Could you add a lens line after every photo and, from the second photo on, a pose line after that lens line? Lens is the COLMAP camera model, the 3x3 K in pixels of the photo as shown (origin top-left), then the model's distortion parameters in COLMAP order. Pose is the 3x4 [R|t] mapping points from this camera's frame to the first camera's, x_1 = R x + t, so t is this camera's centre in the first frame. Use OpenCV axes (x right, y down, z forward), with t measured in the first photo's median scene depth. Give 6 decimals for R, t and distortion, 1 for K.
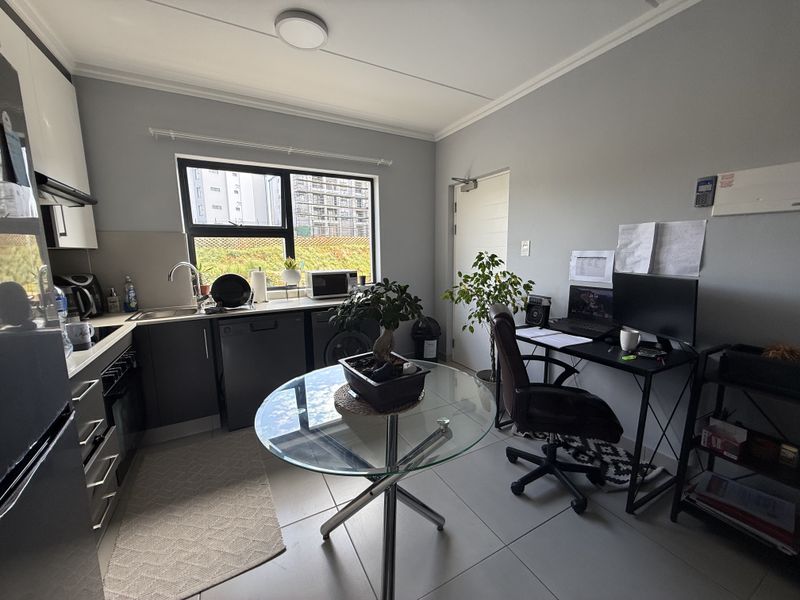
lens RADIAL K [[318.2, 0, 397.8], [0, 318.2, 300.4], [0, 0, 1]] dist [-0.002850, 0.000166]
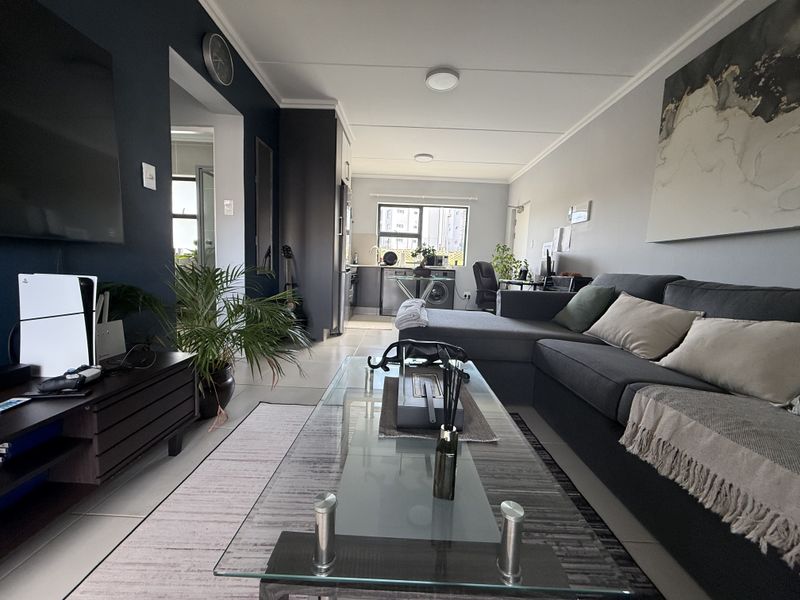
lens RADIAL K [[318.2, 0, 399.6], [0, 318.2, 299.3], [0, 0, 1]] dist [-0.002850, 0.000166]
pose [[0.873786, 0.102771, -0.475327, 0.571990], [-0.128687, 0.991437, -0.022203, 0.261119], [0.468975, 0.080569, 0.879529, -0.846109]]
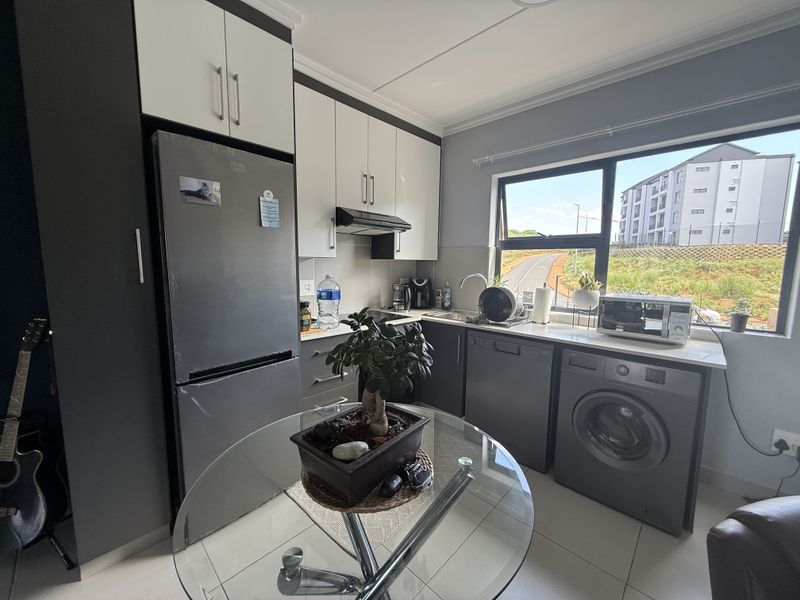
lens RADIAL K [[318.2, 0, 400.5], [0, 318.2, 298.7], [0, 0, 1]] dist [-0.002850, 0.000166]
pose [[0.307495, 0.121989, -0.943698, 0.250388], [-0.159437, 0.984333, 0.075291, -0.059678], [0.938097, 0.127309, 0.322127, 0.332299]]
